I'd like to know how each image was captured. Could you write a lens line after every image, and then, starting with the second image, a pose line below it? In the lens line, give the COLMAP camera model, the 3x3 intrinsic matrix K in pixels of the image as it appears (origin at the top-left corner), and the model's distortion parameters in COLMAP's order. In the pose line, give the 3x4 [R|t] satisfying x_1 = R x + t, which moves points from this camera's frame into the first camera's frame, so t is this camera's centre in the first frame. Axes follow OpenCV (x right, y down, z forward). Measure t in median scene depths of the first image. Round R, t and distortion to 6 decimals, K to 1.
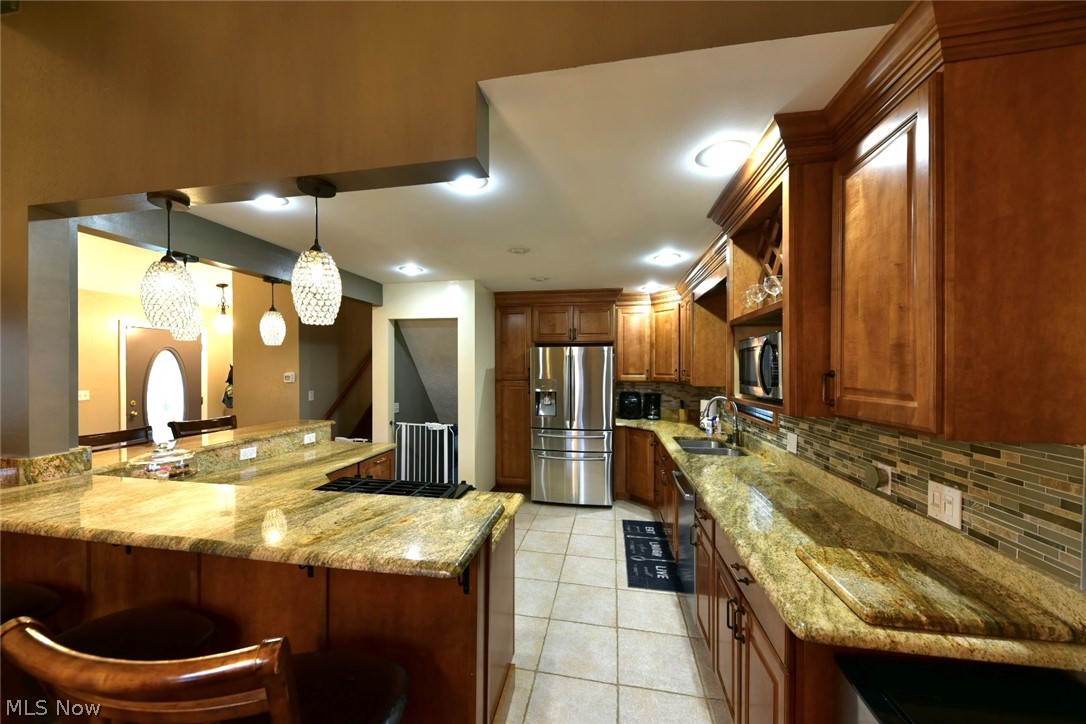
lens RADIAL K [[384.9, 0, 541.3], [0, 384.9, 366.9], [0, 0, 1]] dist [-0.000279, -0.000008]
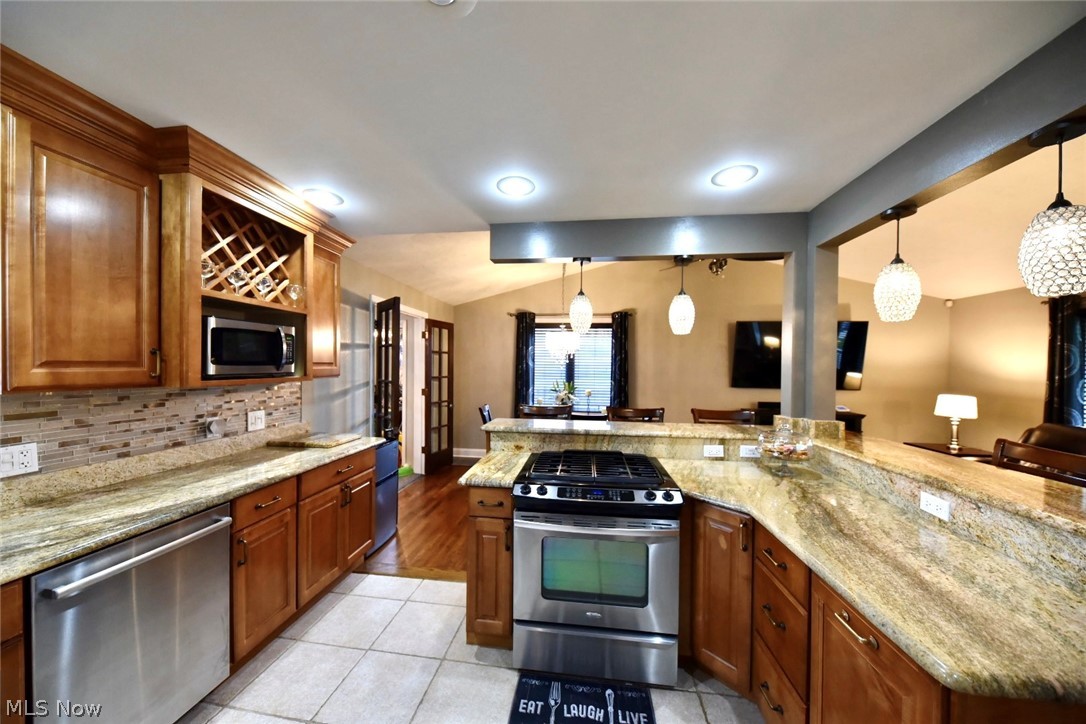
lens RADIAL K [[374.4, 0, 541.5], [0, 374.4, 368.9], [0, 0, 1]] dist [0.014377, -0.007556]
pose [[-0.998641, -0.012809, -0.050526, -0.133693], [-0.013190, 0.999887, 0.007204, 0.024266], [0.050428, 0.007861, -0.998697, 1.274610]]
